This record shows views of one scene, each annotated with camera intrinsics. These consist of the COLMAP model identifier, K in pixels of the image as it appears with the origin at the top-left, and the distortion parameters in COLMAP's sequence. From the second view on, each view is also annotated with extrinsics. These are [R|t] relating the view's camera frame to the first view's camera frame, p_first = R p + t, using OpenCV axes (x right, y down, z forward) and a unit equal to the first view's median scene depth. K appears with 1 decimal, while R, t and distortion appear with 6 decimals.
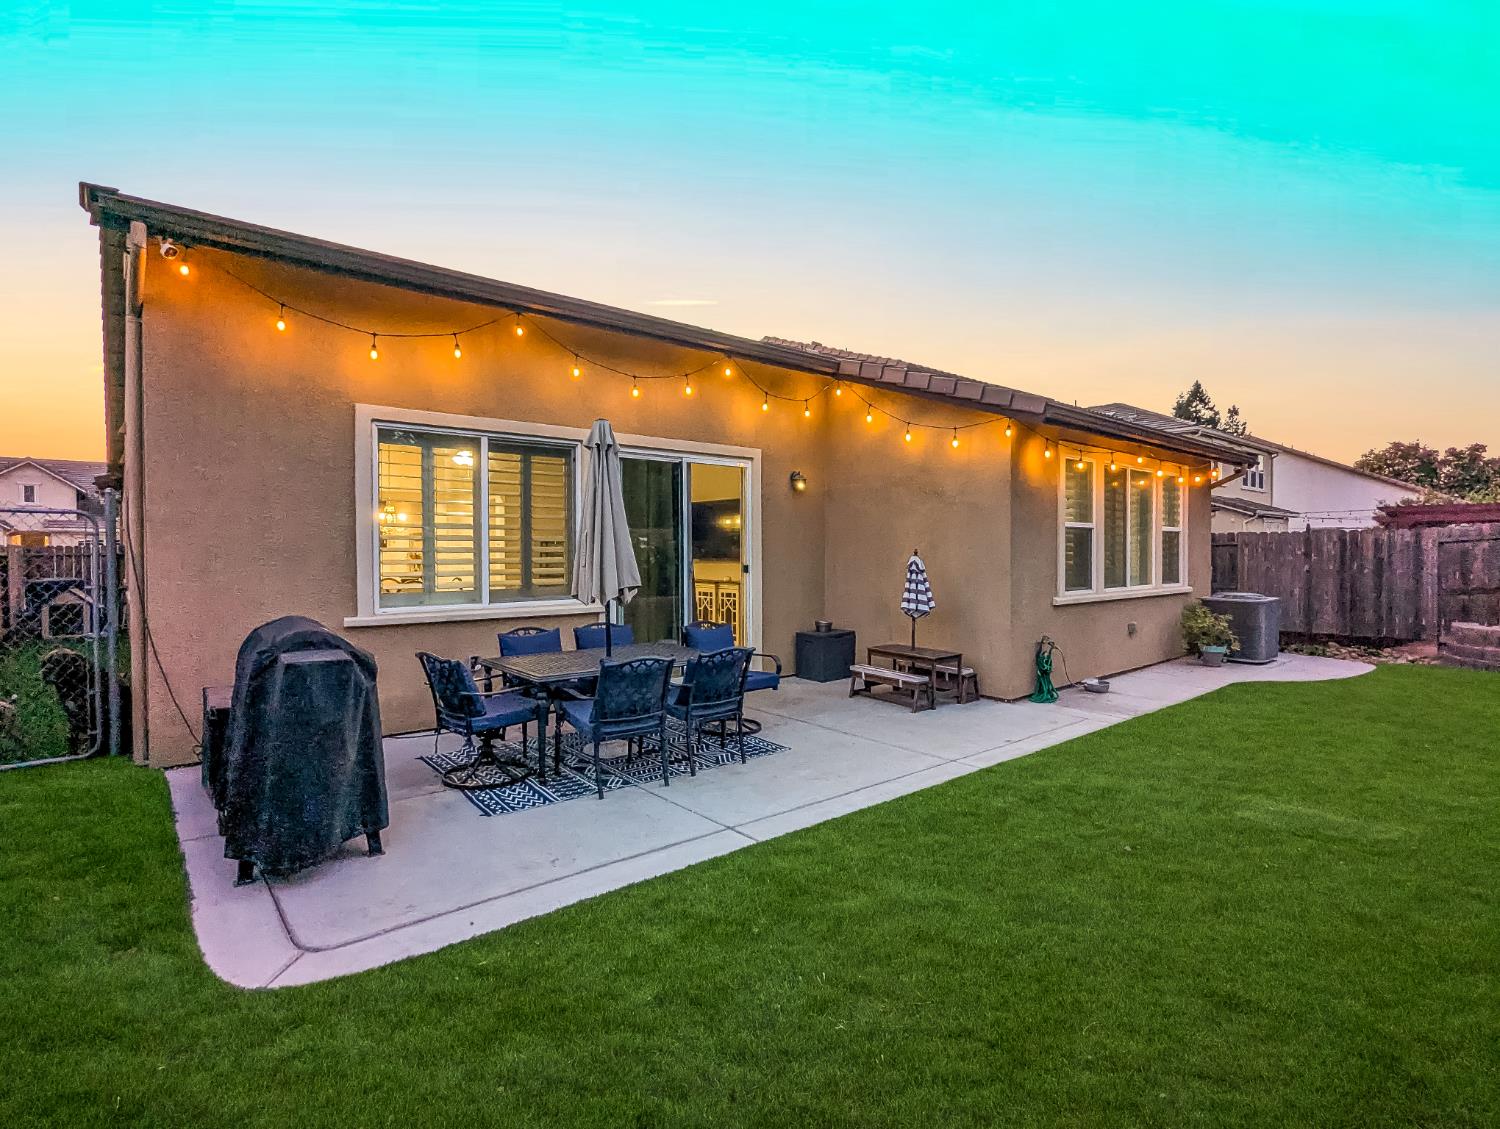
lens RADIAL K [[753.4, 0, 779.0], [0, 753.4, 560.4], [0, 0, 1]] dist [-0.014409, 0.005564]
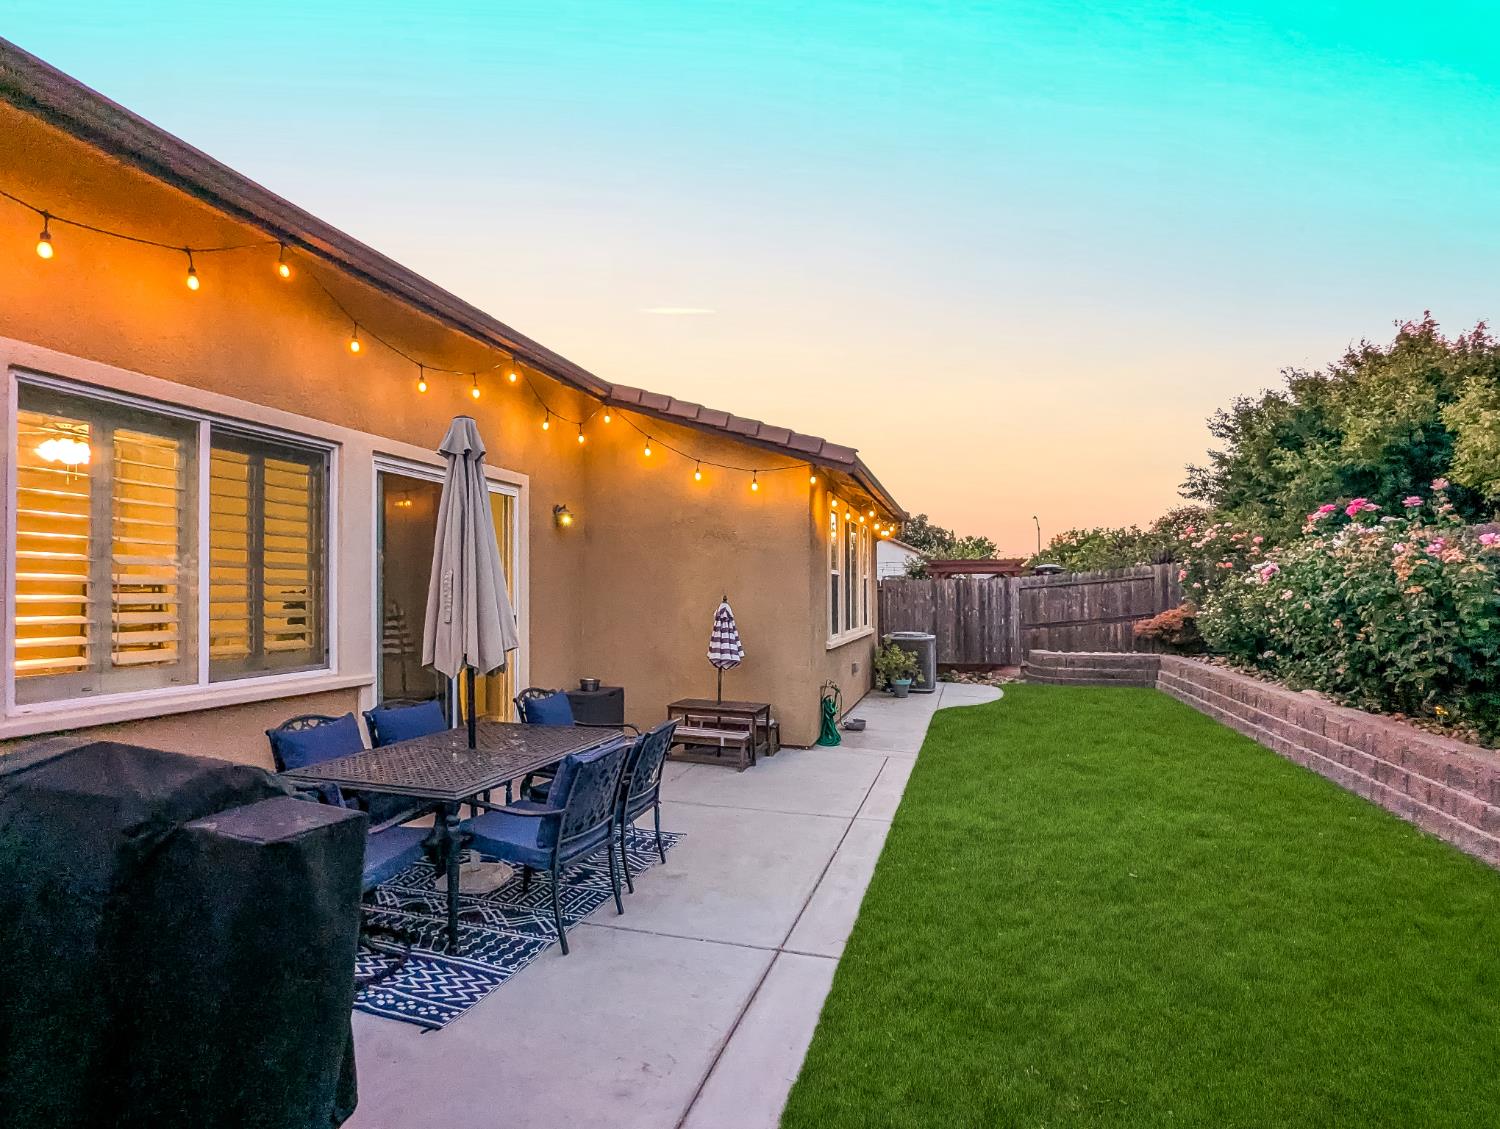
lens RADIAL K [[753.4, 0, 774.7], [0, 753.4, 582.0], [0, 0, 1]] dist [-0.014409, 0.005564]
pose [[0.845634, 0.008438, 0.533697, -0.266188], [0.006863, 0.999621, -0.026678, -0.006498], [-0.533719, 0.026223, 0.845255, 0.173133]]
